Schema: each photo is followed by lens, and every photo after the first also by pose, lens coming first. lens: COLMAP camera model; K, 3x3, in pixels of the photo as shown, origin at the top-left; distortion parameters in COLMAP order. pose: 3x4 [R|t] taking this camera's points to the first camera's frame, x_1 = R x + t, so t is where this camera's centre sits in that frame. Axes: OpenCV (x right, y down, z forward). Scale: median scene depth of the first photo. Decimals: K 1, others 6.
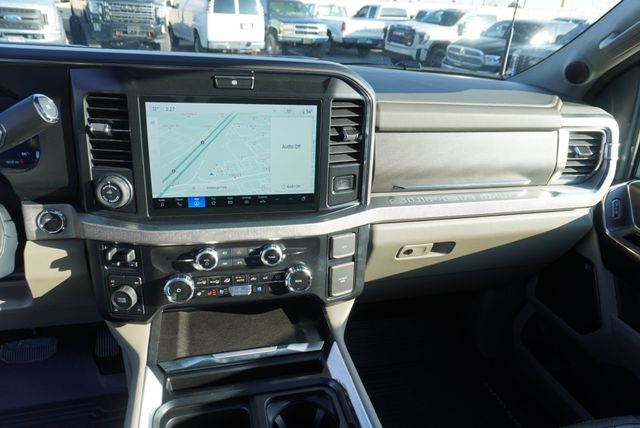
lens RADIAL K [[443.5, 0, 317.7], [0, 443.5, 219.6], [0, 0, 1]] dist [-0.037196, 0.038900]
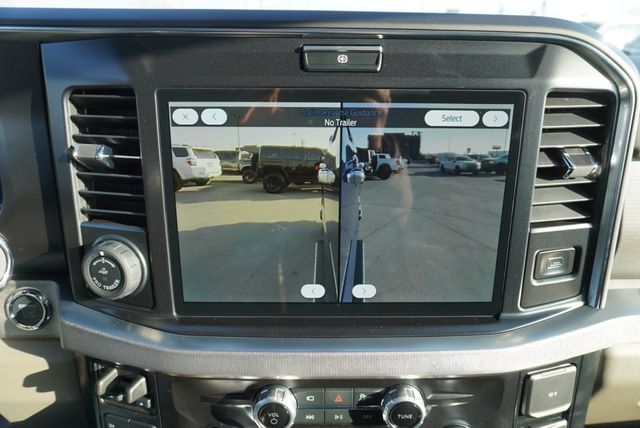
lens RADIAL K [[443.5, 0, 317.7], [0, 443.5, 219.6], [0, 0, 1]] dist [-0.037196, 0.038900]
pose [[0.972240, 0.031047, -0.231919, -0.090706], [-0.044315, 0.997652, -0.052219, -0.099943], [0.229753, 0.061047, 0.971333, 0.496275]]
